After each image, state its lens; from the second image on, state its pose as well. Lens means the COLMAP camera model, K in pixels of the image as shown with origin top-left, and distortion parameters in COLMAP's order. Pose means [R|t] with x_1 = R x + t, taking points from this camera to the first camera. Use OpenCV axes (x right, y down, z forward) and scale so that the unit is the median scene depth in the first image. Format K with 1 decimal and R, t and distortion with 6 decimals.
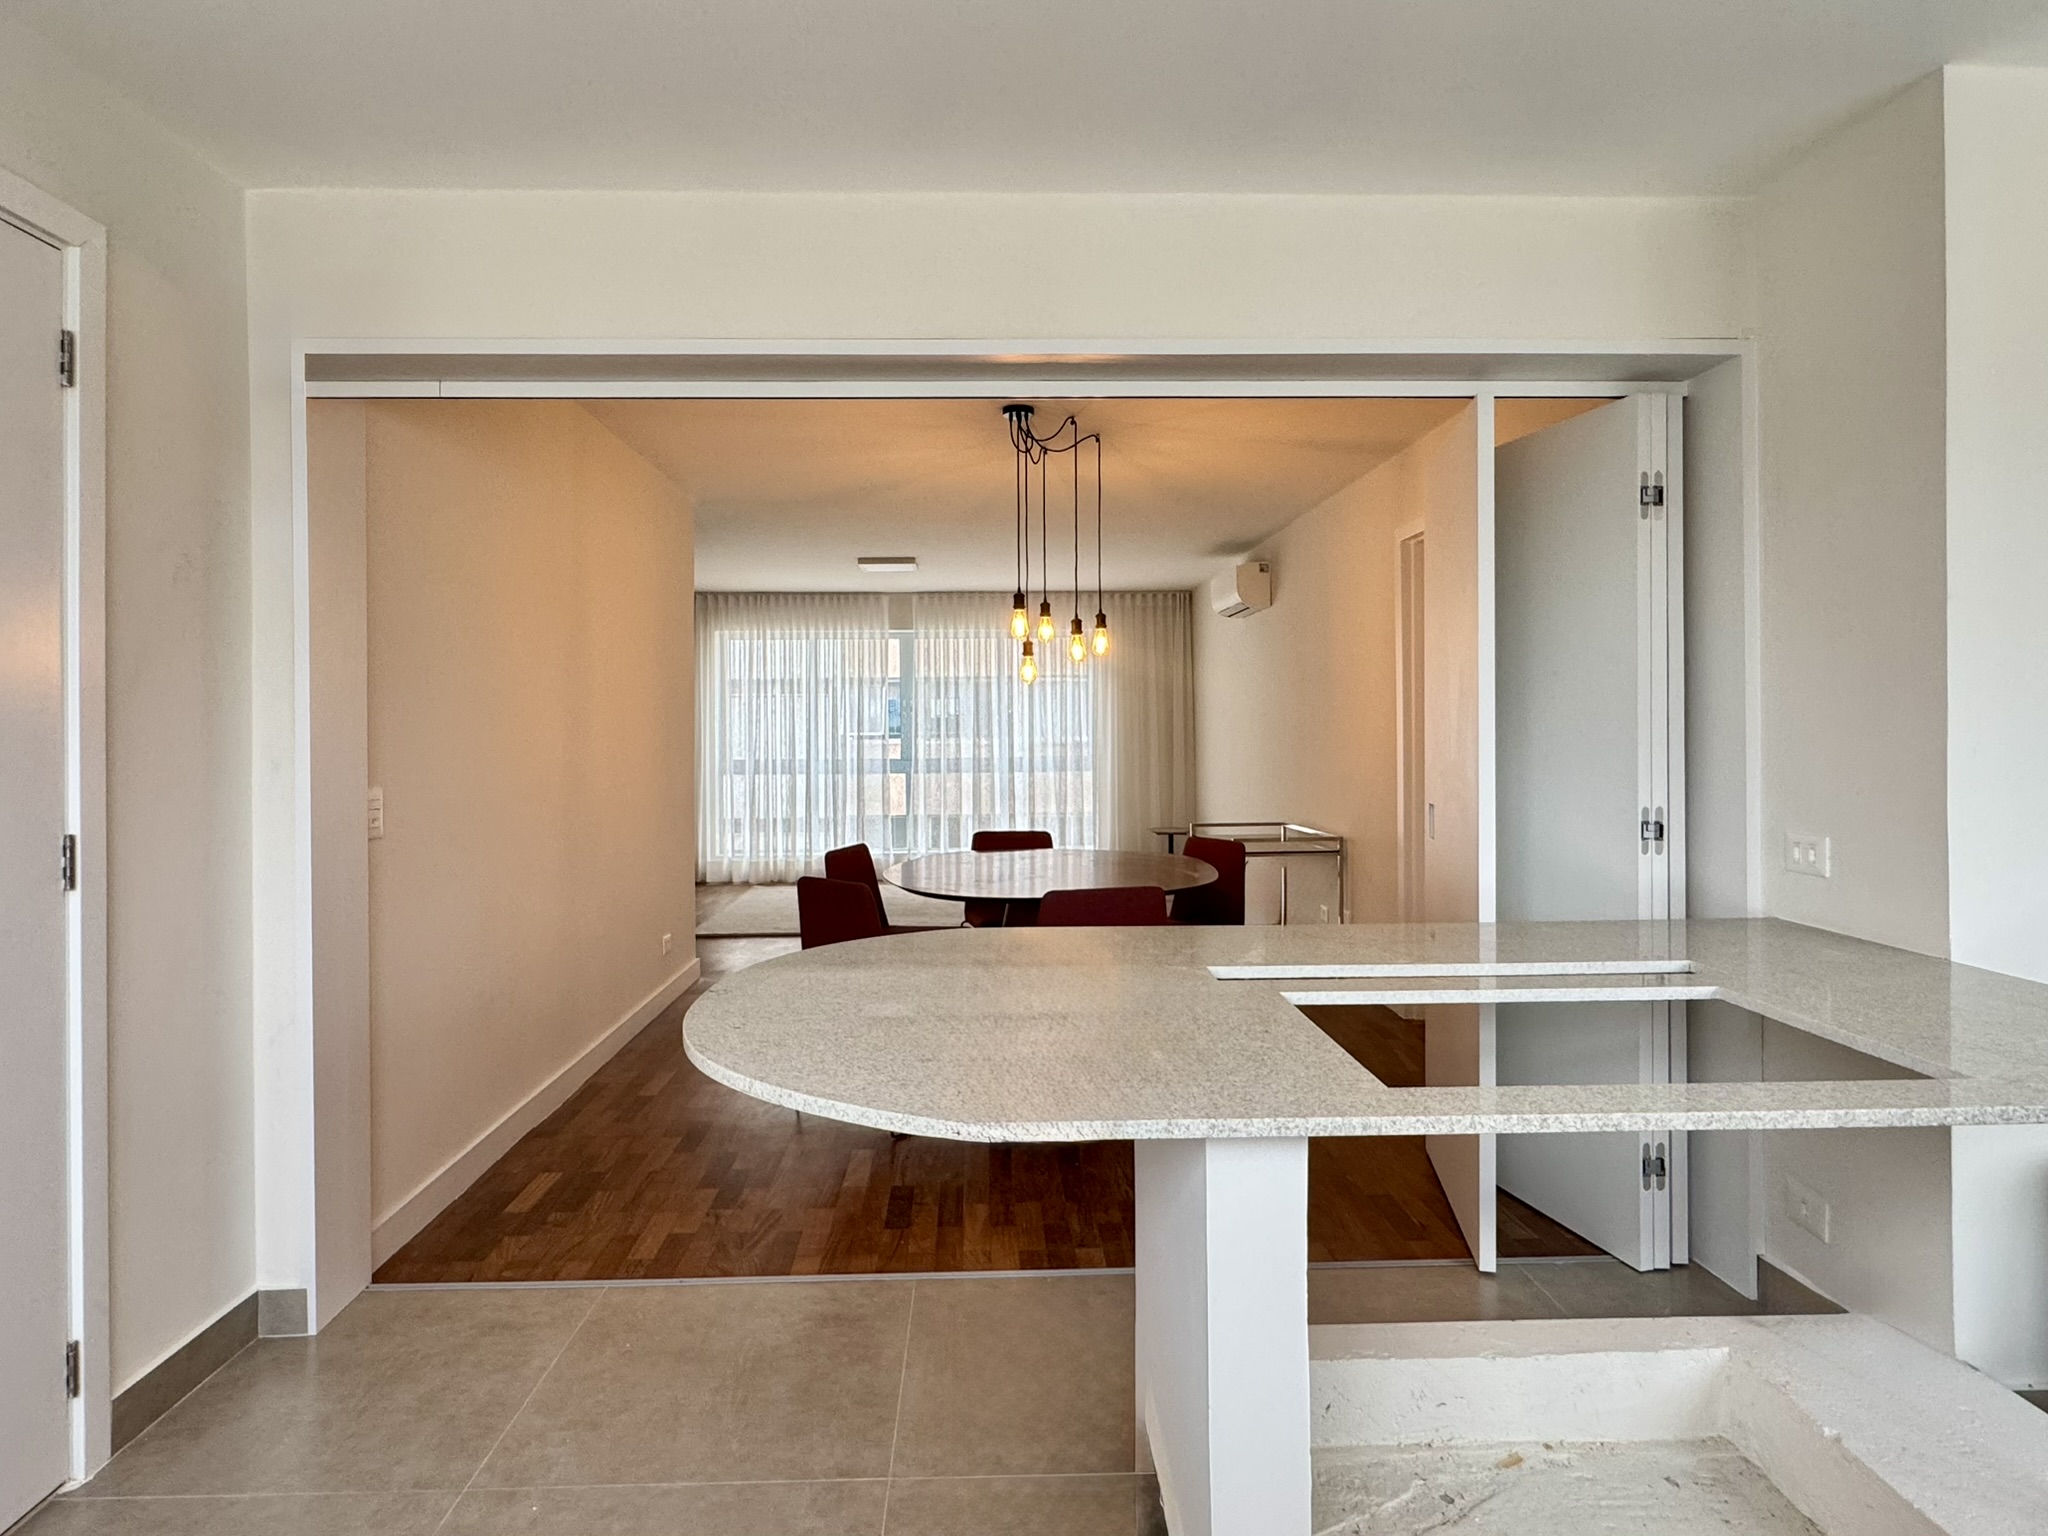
lens RADIAL K [[1133.4, 0, 1023.7], [0, 1133.4, 721.7], [0, 0, 1]] dist [-0.000081, 0.001288]
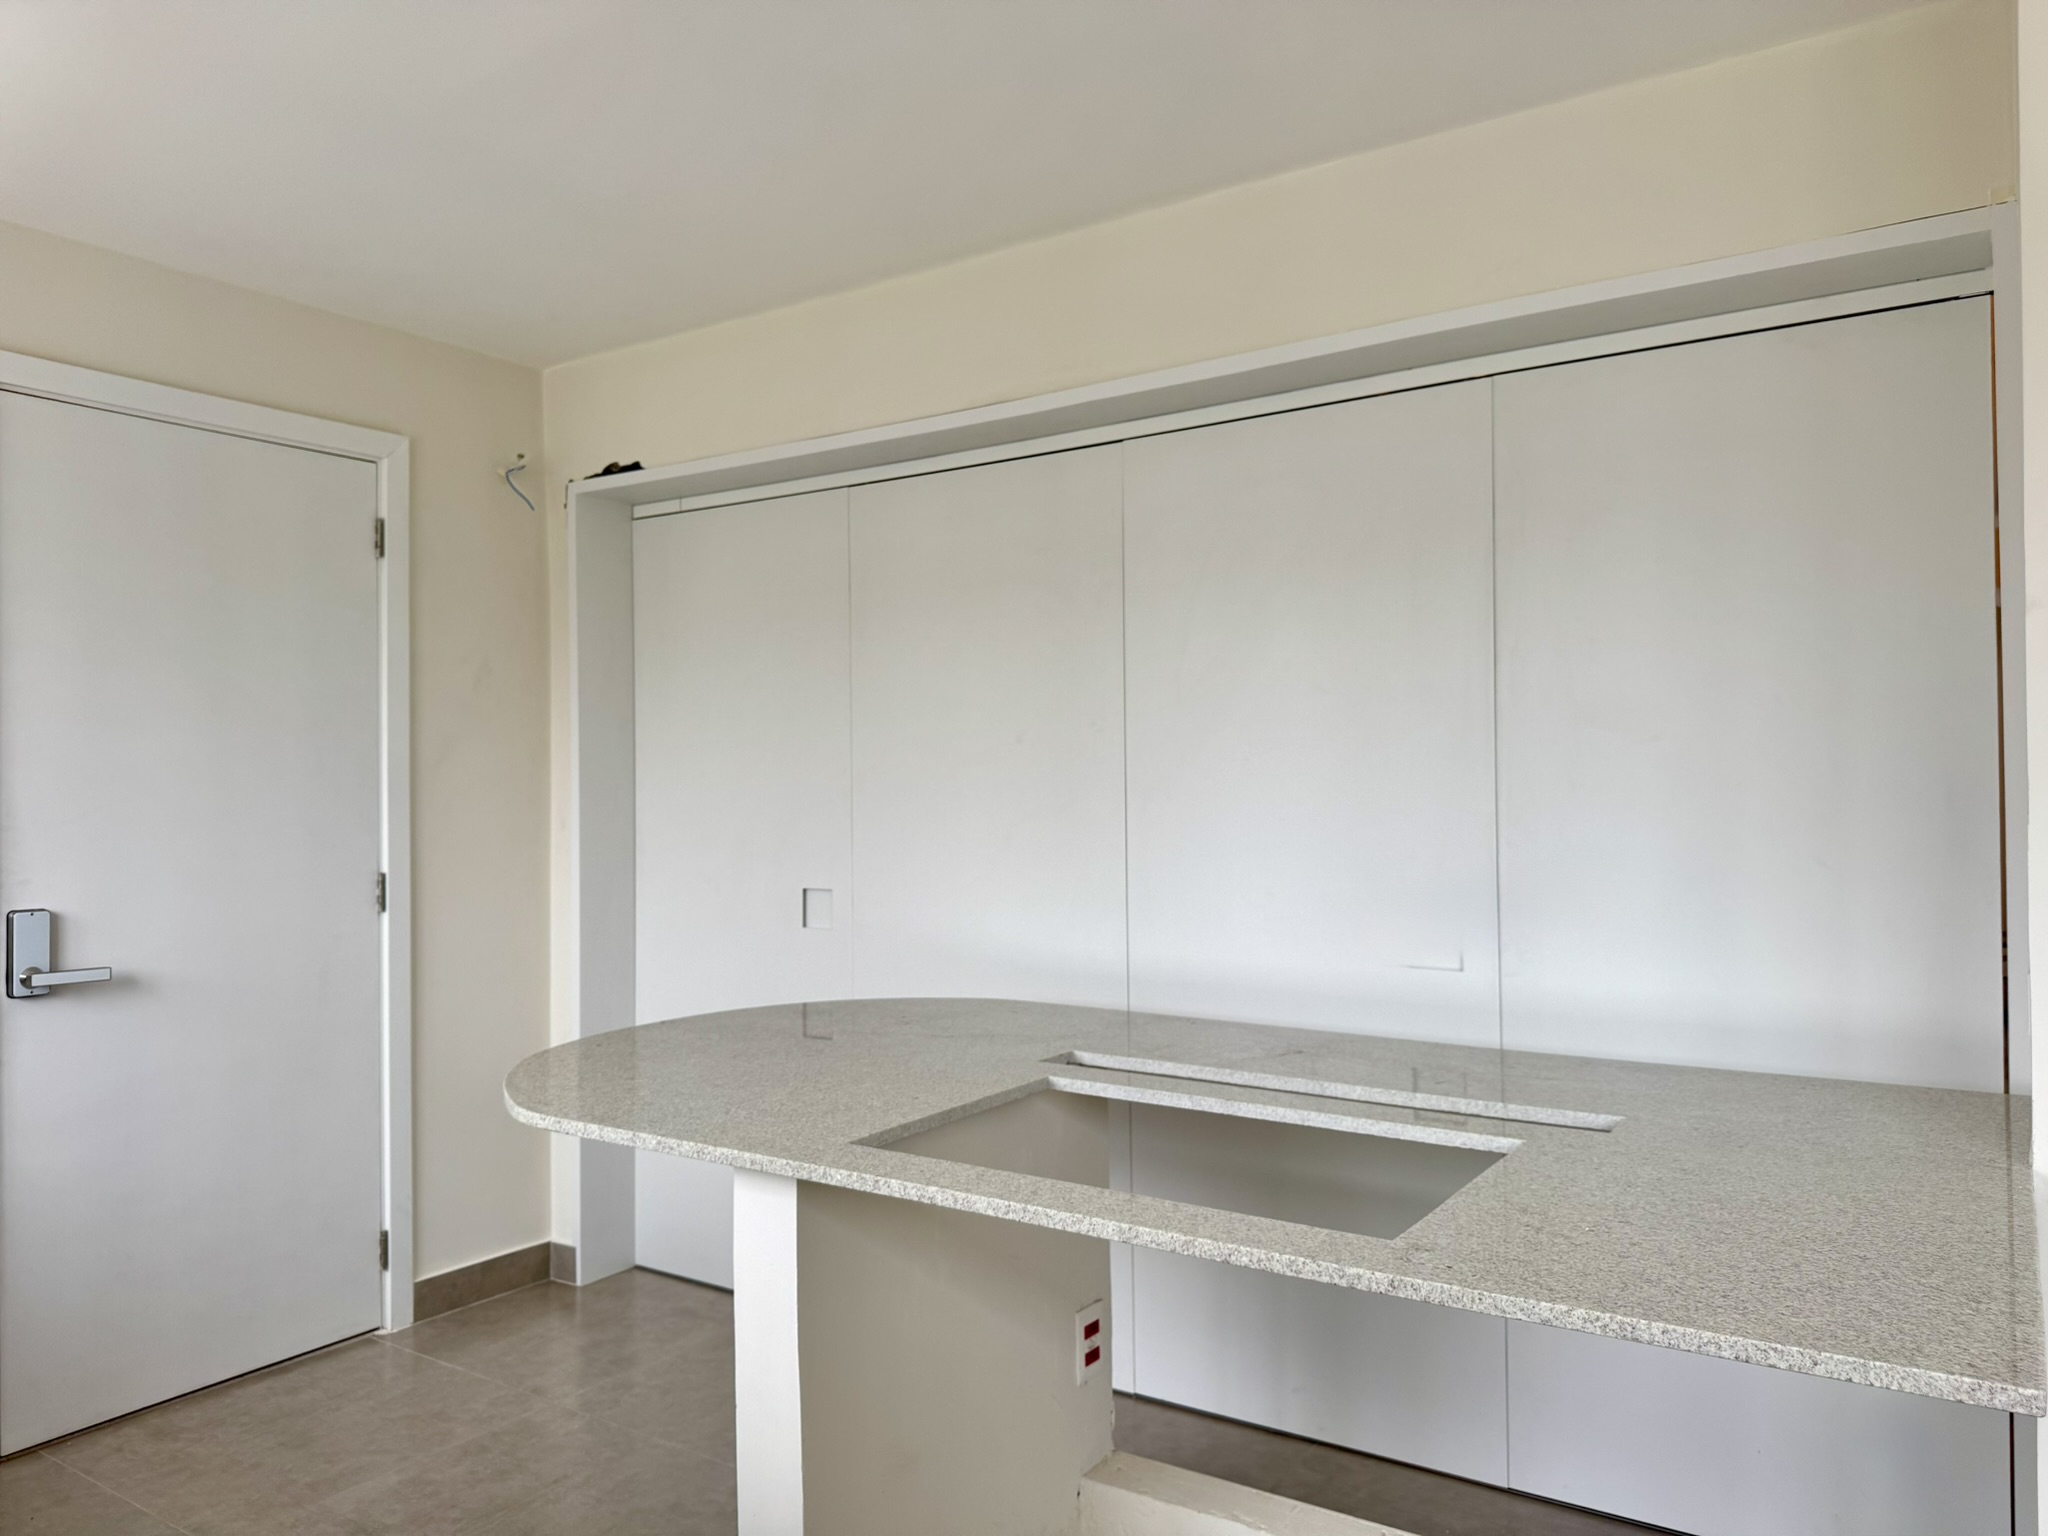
lens RADIAL K [[1446.8, 0, 1019.7], [0, 1446.8, 769.9], [0, 0, 1]] dist [0.092634, -0.132603]
pose [[0.807419, -0.007090, -0.589936, 0.777159], [0.006717, 0.999973, -0.002826, -0.016020], [0.589940, -0.001680, 0.807445, -0.011211]]
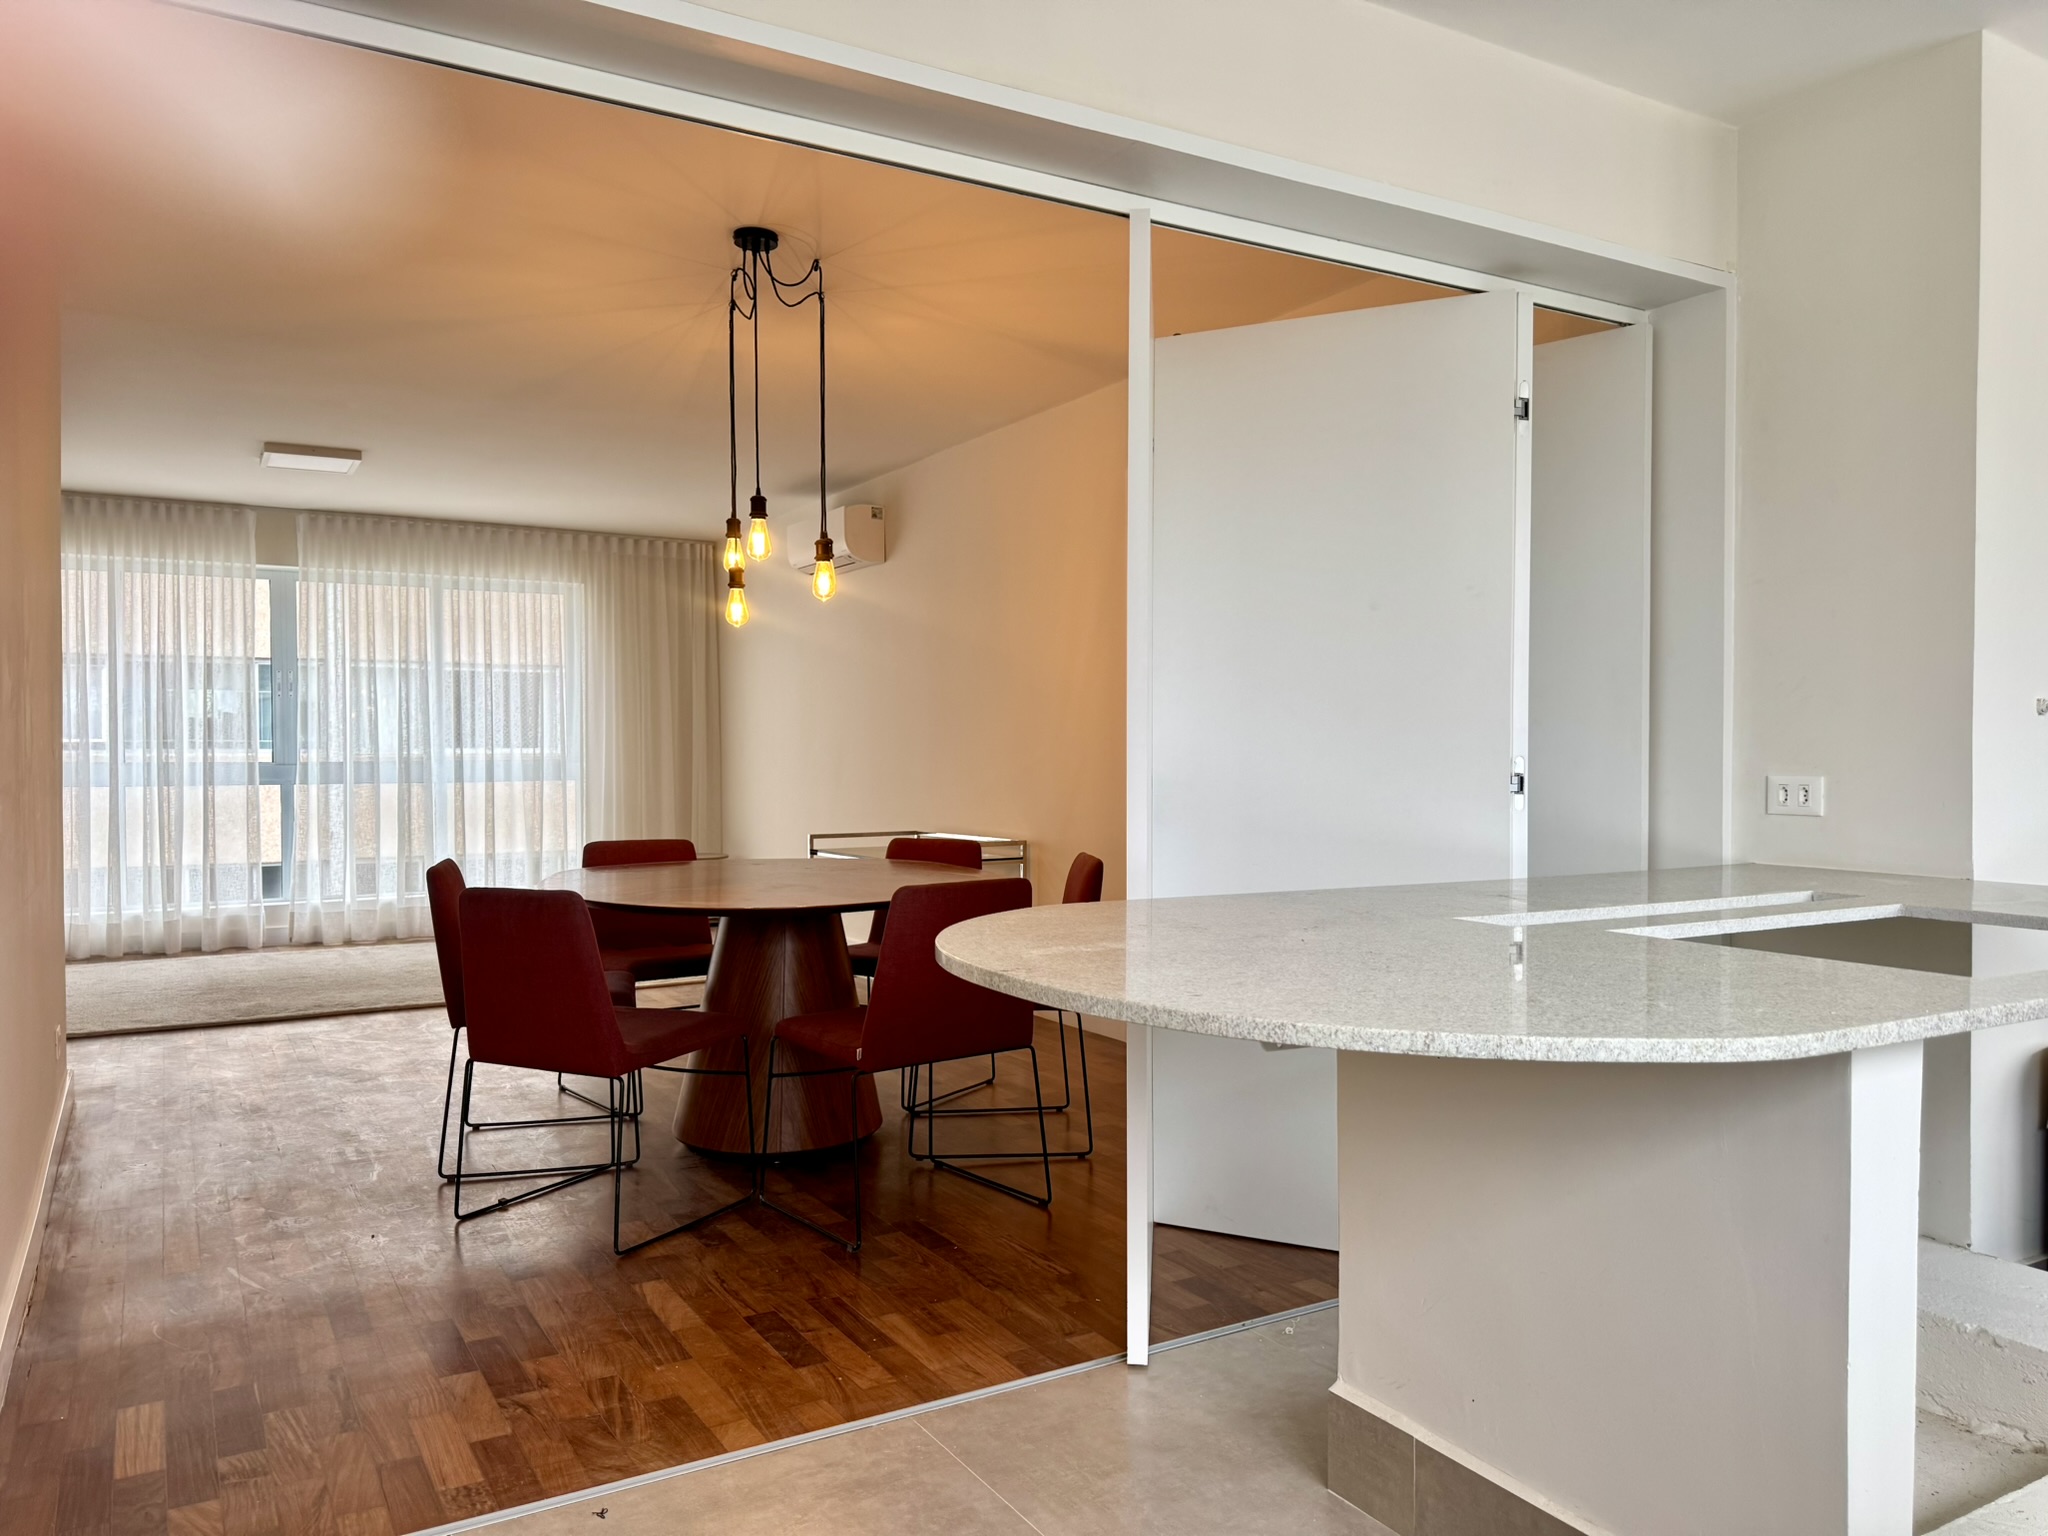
lens RADIAL K [[1445.6, 0, 1029.9], [0, 1445.6, 763.9], [0, 0, 1]] dist [0.044912, -0.049982]
pose [[0.877306, 0.006148, 0.479892, -0.569284], [-0.011612, 0.999897, 0.008418, 0.093726], [-0.479790, -0.012958, 0.877287, 0.211412]]
